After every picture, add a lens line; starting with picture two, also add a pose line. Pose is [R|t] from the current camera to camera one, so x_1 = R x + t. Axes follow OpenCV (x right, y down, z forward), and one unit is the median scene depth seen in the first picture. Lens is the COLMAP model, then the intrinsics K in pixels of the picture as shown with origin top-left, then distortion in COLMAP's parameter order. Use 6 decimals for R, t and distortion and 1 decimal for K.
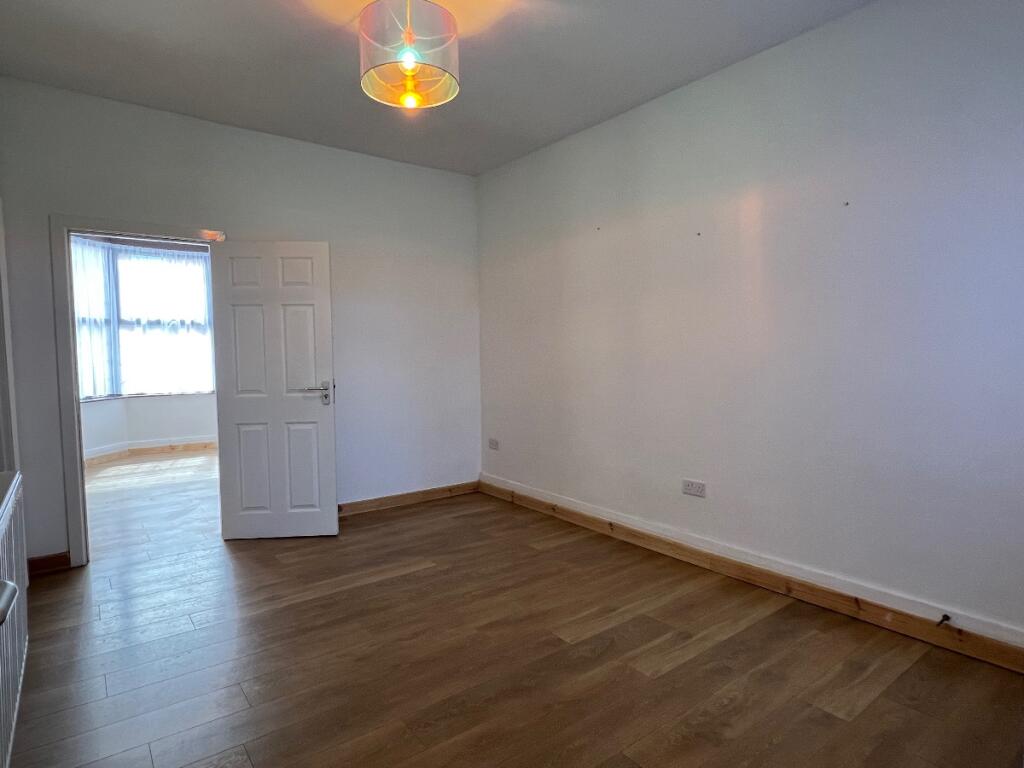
lens RADIAL K [[573.2, 0, 512.4], [0, 573.2, 381.7], [0, 0, 1]] dist [-0.004153, -0.000551]
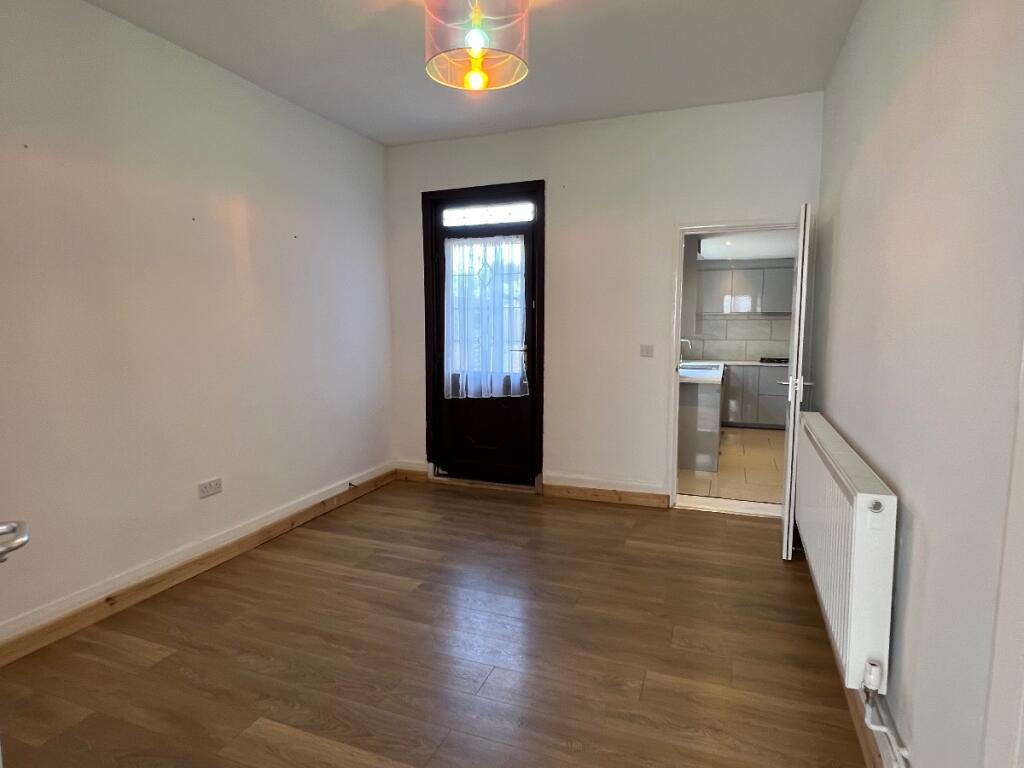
lens RADIAL K [[573.2, 0, 510.5], [0, 573.2, 378.2], [0, 0, 1]] dist [-0.004153, -0.000551]
pose [[-0.513491, -0.077132, 0.854621, -3.720861], [0.054836, 0.990967, 0.122385, -0.420356], [-0.856341, 0.109708, -0.504623, 5.195953]]
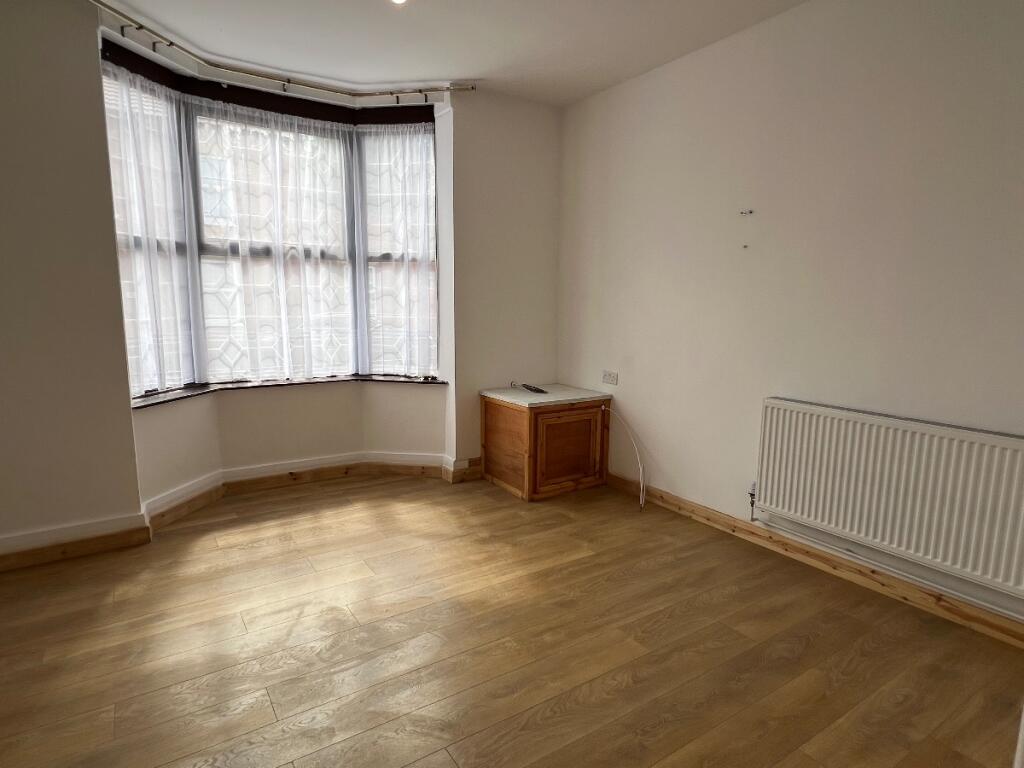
lens RADIAL K [[573.2, 0, 511.0], [0, 573.2, 387.4], [0, 0, 1]] dist [-0.004153, -0.000551]
pose [[0.993855, 0.036386, -0.104534, -0.311412], [-0.026137, 0.994863, 0.097796, -0.031882], [0.107555, -0.094463, 0.989701, 0.449349]]
